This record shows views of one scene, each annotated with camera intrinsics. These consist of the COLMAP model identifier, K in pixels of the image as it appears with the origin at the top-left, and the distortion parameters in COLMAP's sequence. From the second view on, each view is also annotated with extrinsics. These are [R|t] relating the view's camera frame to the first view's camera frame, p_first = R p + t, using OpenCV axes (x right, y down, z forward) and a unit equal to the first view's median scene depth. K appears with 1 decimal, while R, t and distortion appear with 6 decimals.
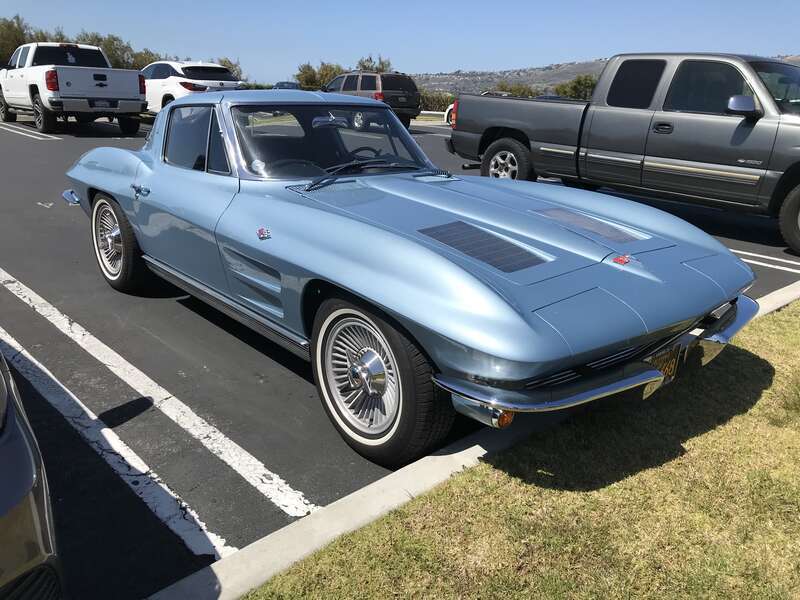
lens RADIAL K [[659.9, 0, 400.0], [0, 659.9, 300.0], [0, 0, 1]] dist [0.010570, 0.007374]
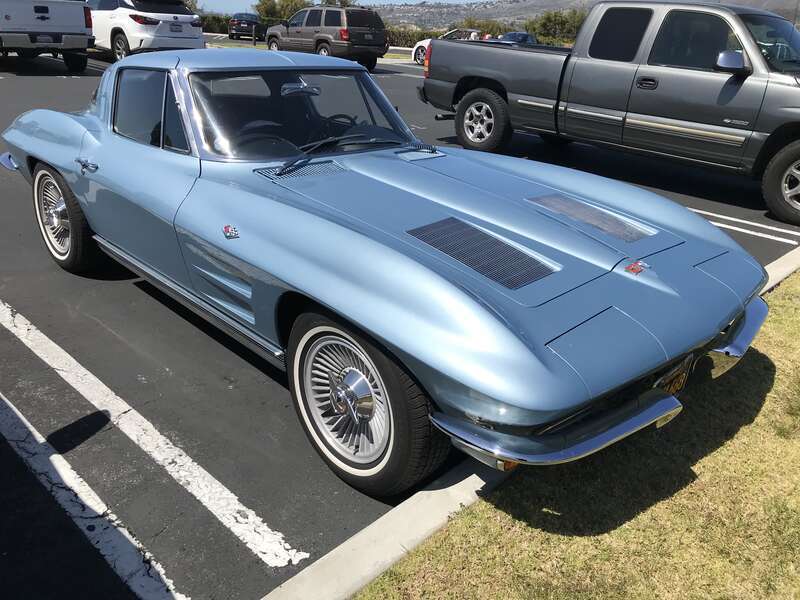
lens RADIAL K [[658.8, 0, 400.0], [0, 658.8, 300.0], [0, 0, 1]] dist [0.007996, 0.017528]
pose [[0.998564, -0.003887, 0.053437, -0.027124], [-0.001018, 0.995809, 0.091457, -0.085439], [-0.053568, -0.091380, 0.994374, 0.101303]]
